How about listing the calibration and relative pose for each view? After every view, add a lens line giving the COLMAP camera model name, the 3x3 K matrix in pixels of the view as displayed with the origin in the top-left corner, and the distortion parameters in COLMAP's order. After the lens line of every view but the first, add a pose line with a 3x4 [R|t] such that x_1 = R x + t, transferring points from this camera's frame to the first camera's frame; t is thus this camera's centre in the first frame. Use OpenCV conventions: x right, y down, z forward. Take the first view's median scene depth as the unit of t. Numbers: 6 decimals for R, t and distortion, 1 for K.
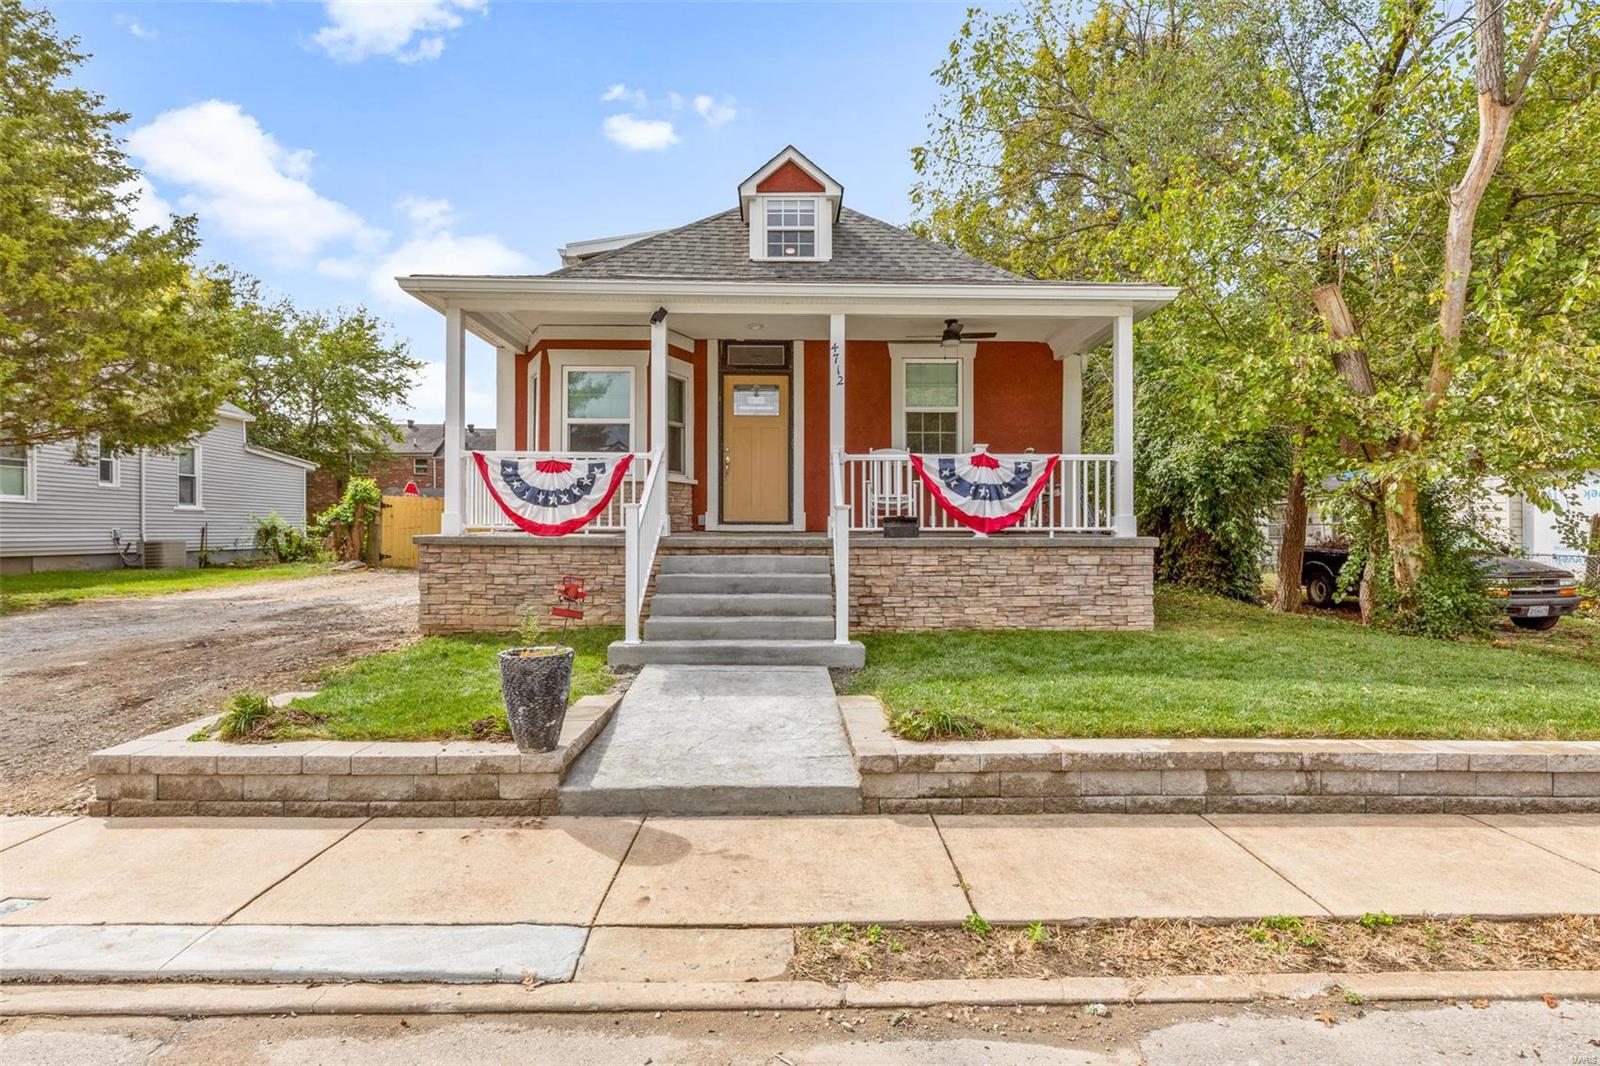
lens RADIAL K [[813.6, 0, 814.6], [0, 813.6, 531.1], [0, 0, 1]] dist [-0.003891, 0.000194]
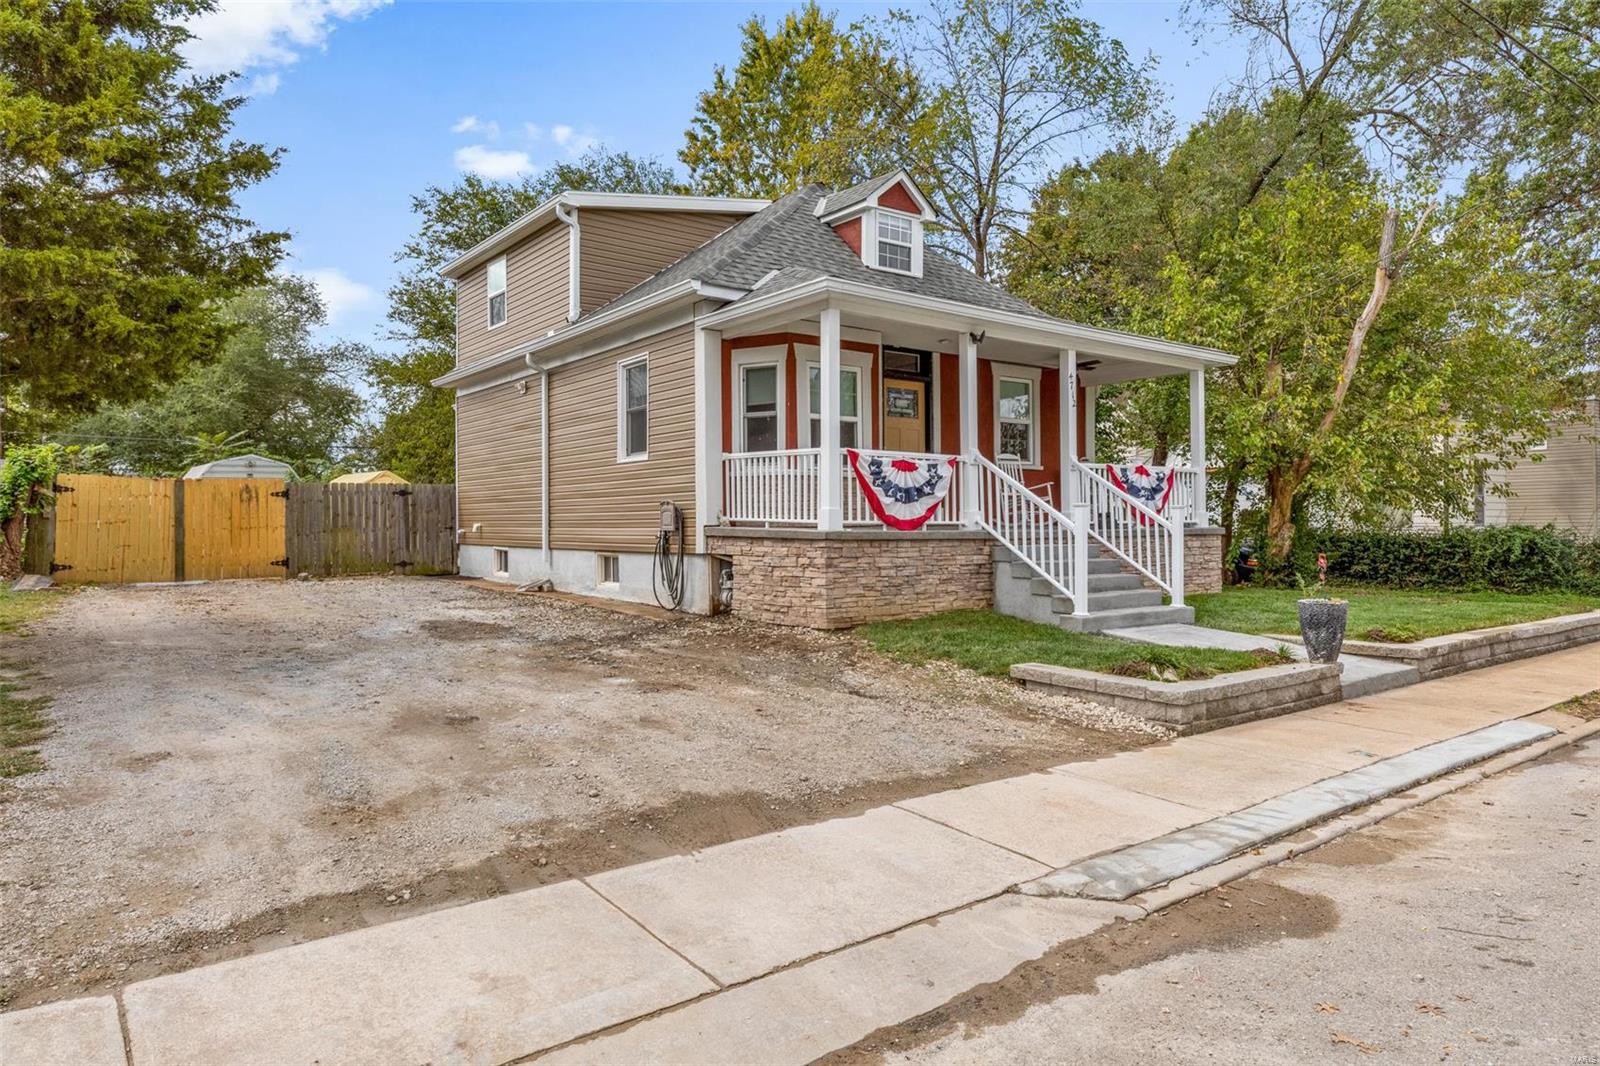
lens RADIAL K [[958.7, 0, 850.1], [0, 958.7, 524.1], [0, 0, 1]] dist [-0.009880, 0.002863]
pose [[0.808881, -0.005676, 0.587944, -1.124667], [0.004525, 0.999984, 0.003429, -0.006811], [-0.587954, -0.000113, 0.808894, 0.015514]]
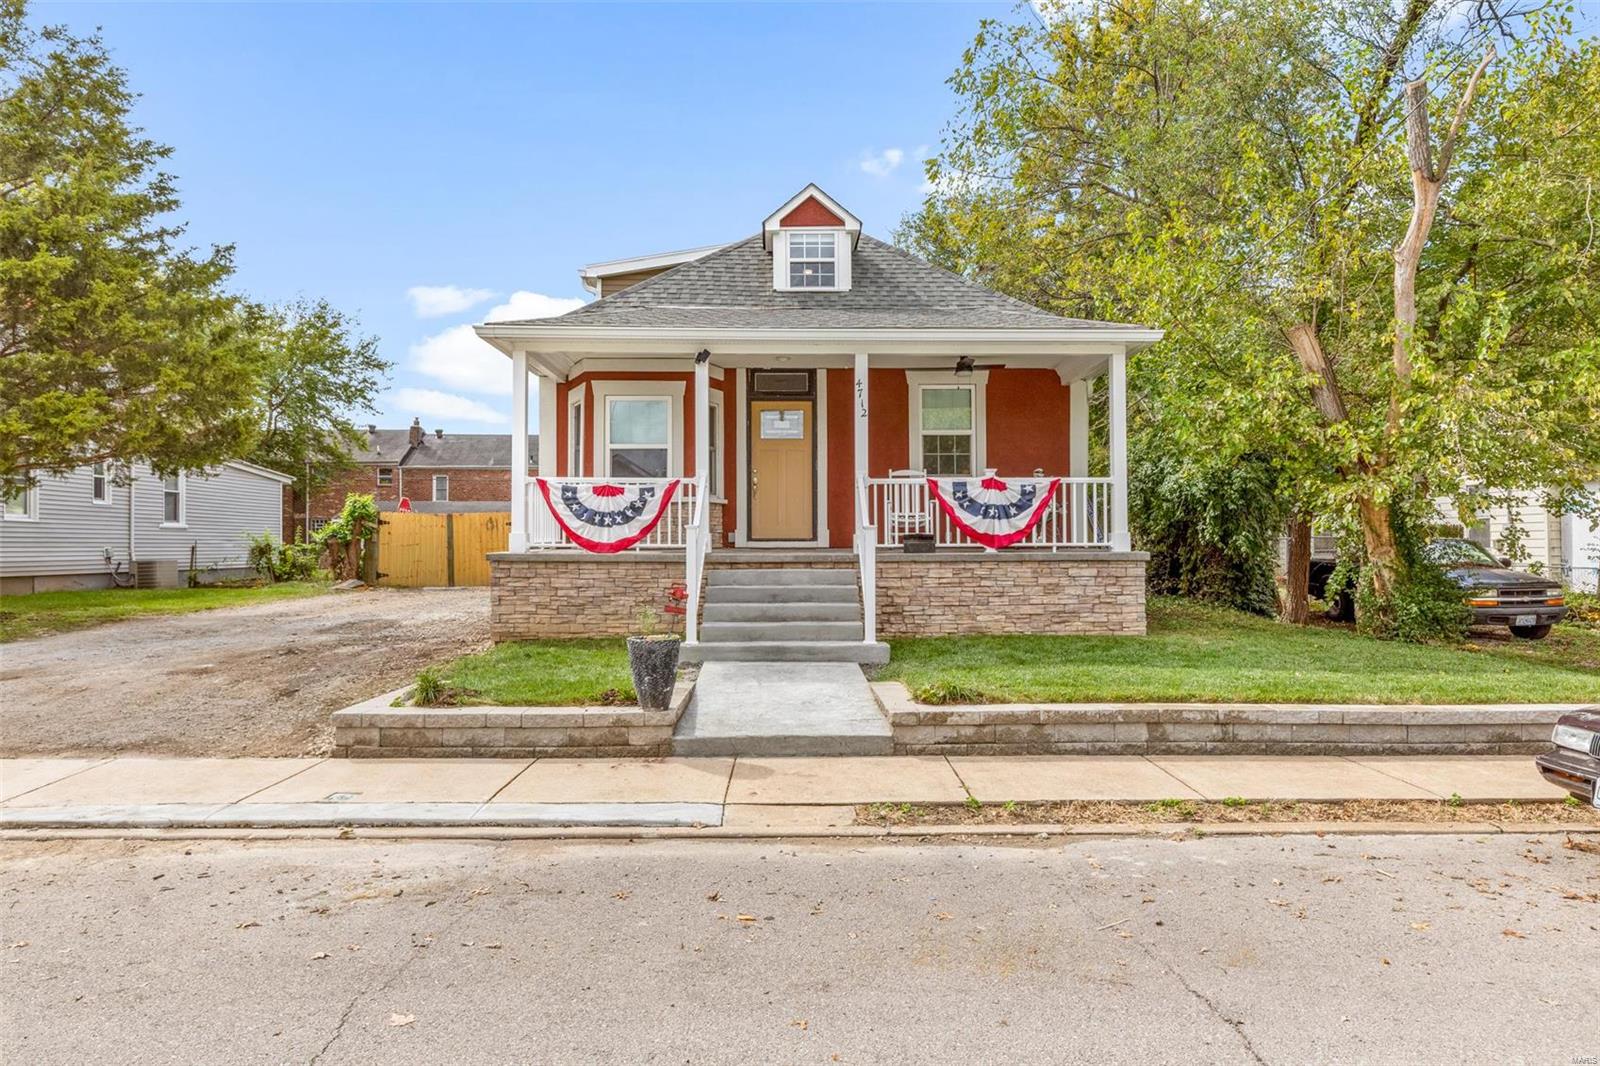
lens RADIAL K [[947.9, 0, 821.4], [0, 947.9, 528.9], [0, 0, 1]] dist [-0.004728, -0.000094]
pose [[0.999971, -0.004507, 0.006059, -0.036133], [0.004616, 0.999827, -0.018006, -0.002106], [-0.005977, 0.018034, 0.999820, -0.303063]]
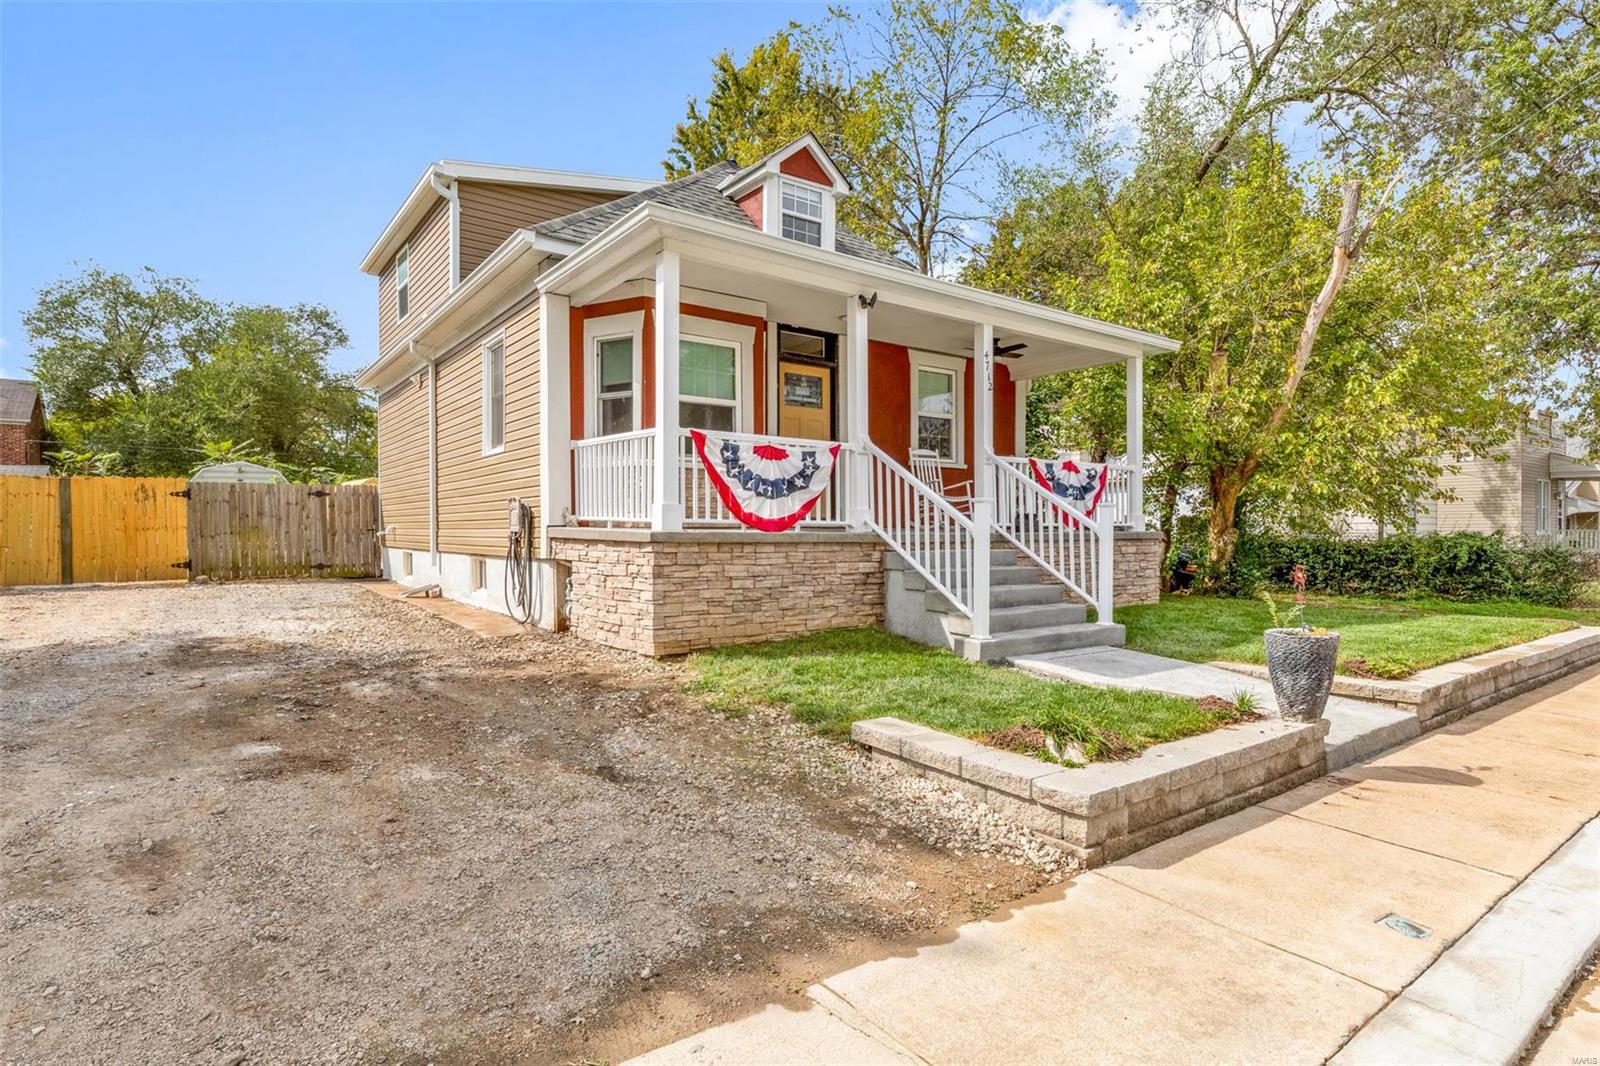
lens RADIAL K [[813.6, 0, 835.8], [0, 813.6, 547.1], [0, 0, 1]] dist [-0.003891, 0.000194]
pose [[0.815179, -0.014088, 0.579038, -0.774118], [0.000648, 0.999726, 0.023413, 0.002098], [-0.579209, -0.018711, 0.814964, 0.238457]]
